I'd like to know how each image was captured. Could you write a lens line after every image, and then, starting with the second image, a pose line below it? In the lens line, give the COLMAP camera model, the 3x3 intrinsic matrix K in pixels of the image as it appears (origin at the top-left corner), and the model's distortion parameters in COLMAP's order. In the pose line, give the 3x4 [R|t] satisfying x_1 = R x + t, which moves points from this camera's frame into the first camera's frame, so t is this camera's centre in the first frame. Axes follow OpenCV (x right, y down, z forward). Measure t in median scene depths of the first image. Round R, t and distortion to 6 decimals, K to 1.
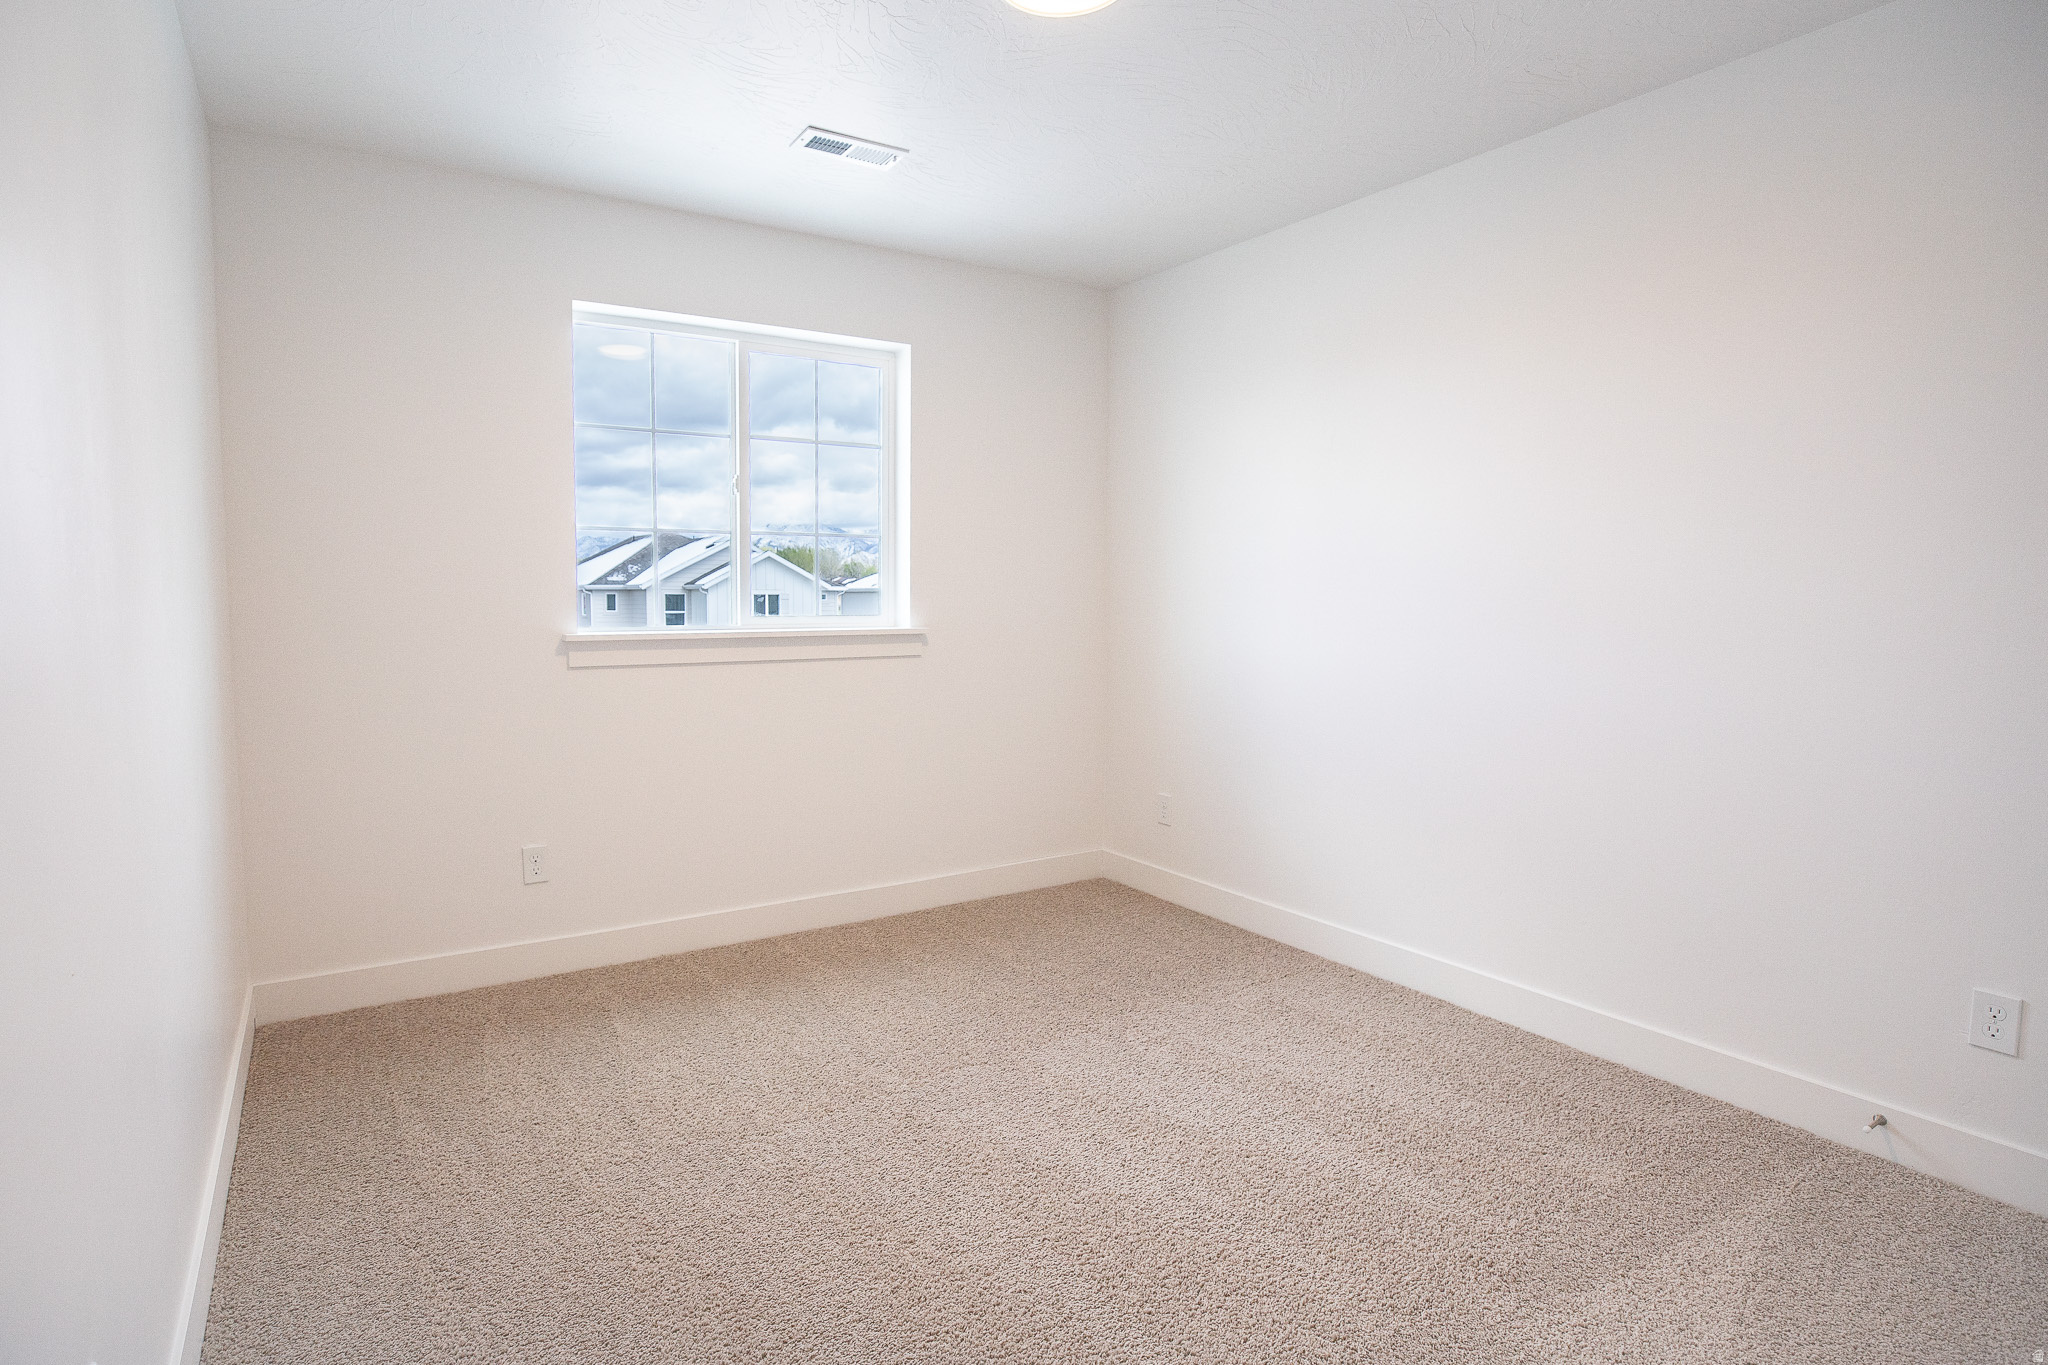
lens RADIAL K [[953.6, 0, 1032.6], [0, 953.6, 674.8], [0, 0, 1]] dist [-0.000694, 0.000102]
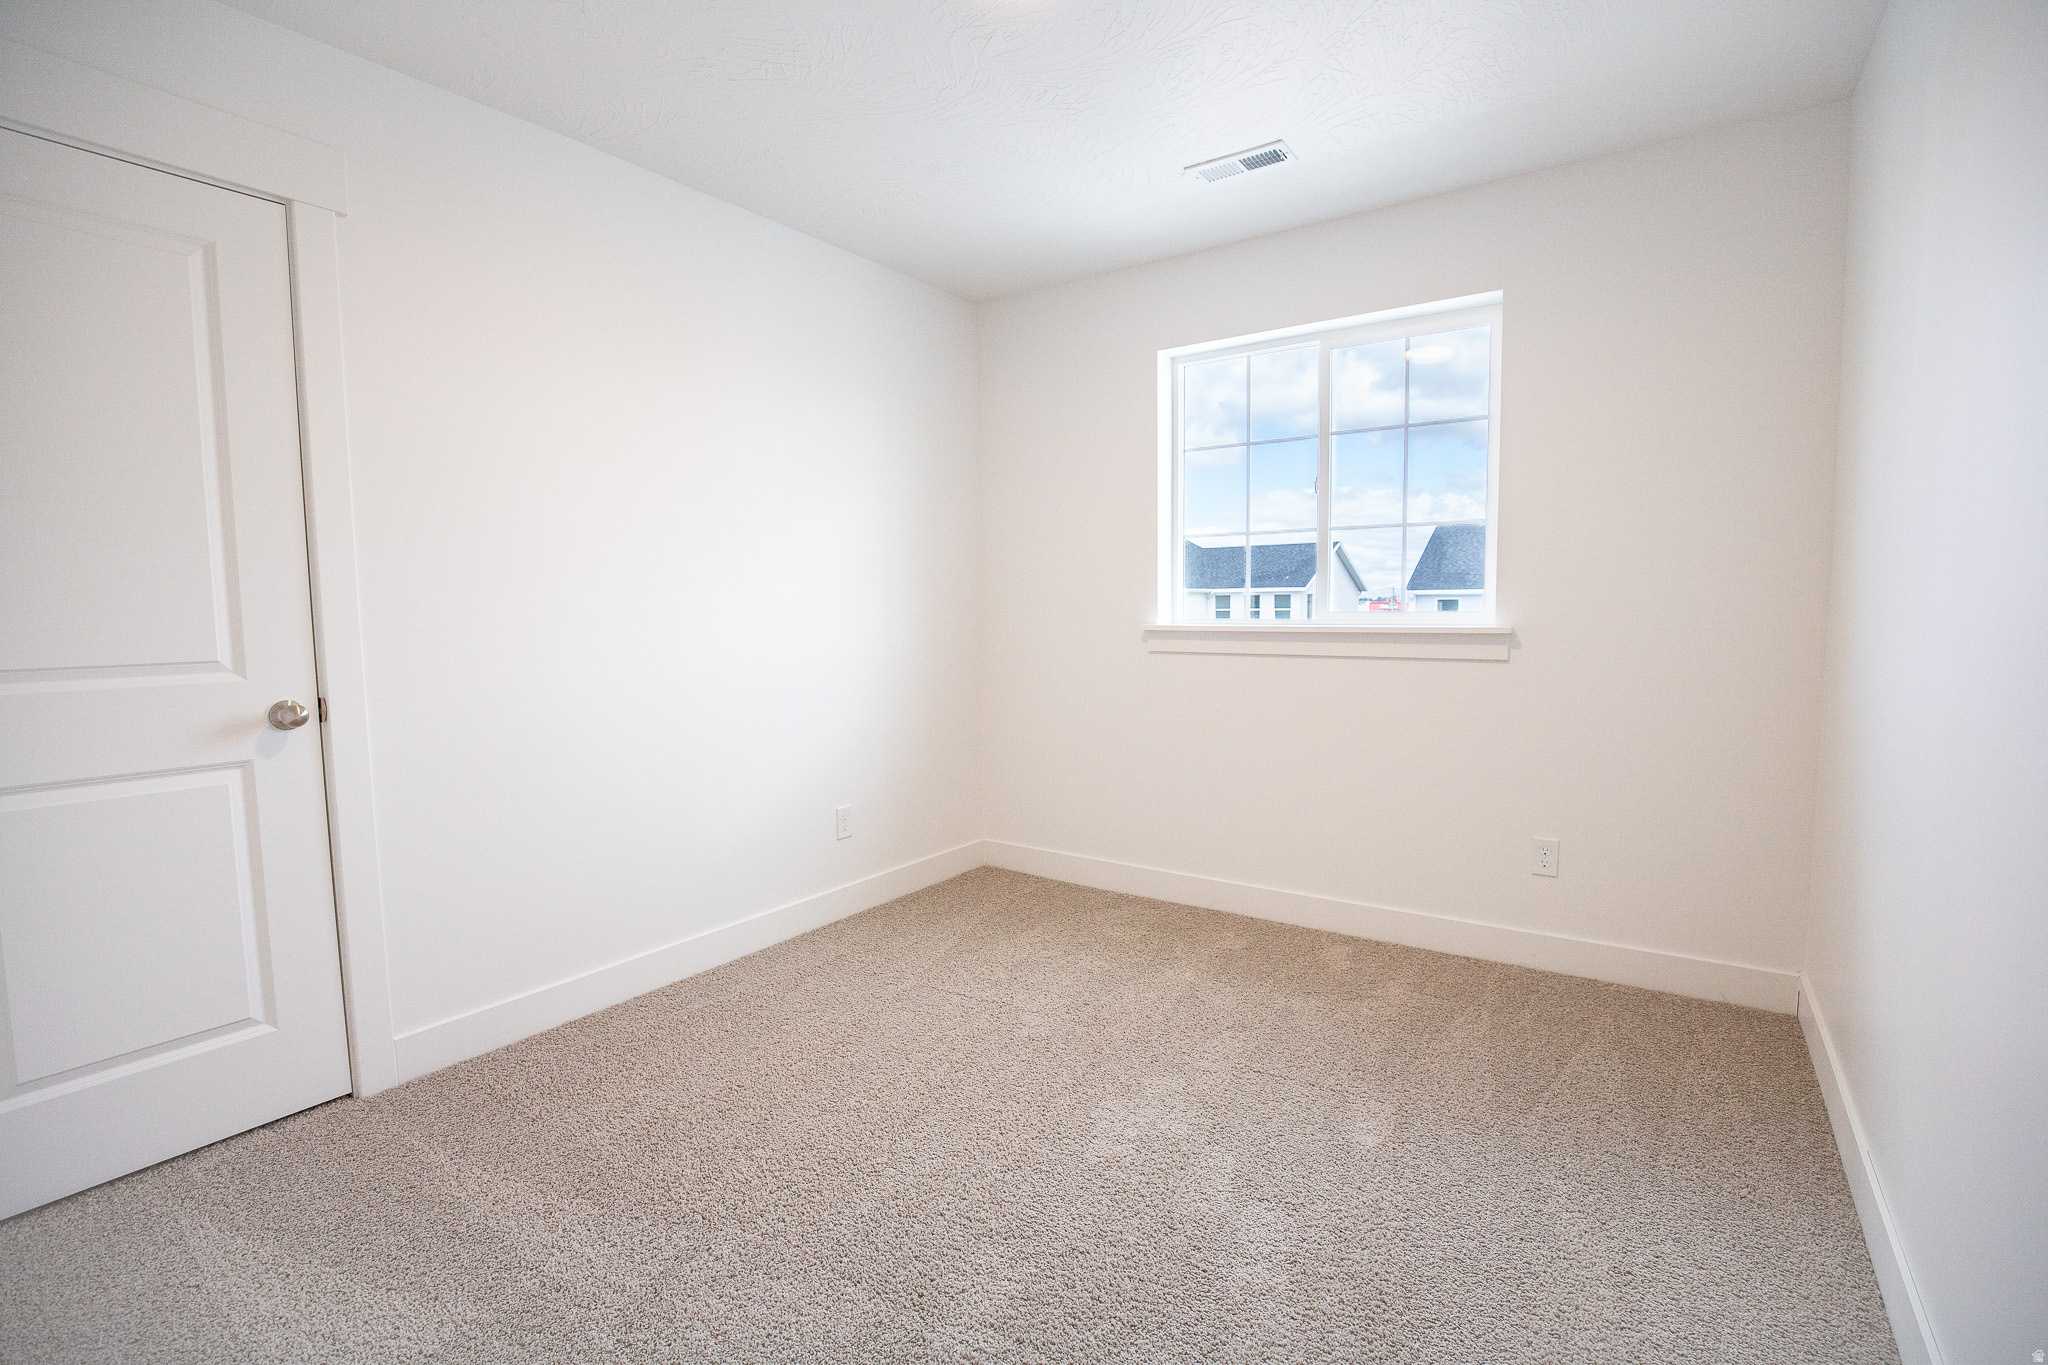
lens RADIAL K [[953.6, 0, 1028.5], [0, 953.6, 673.2], [0, 0, 1]] dist [-0.000694, 0.000102]
pose [[0.414511, 0.064607, -0.907748, 0.569126], [-0.059224, 0.997277, 0.043936, -0.025200], [0.908115, 0.035548, 0.417208, 0.333909]]
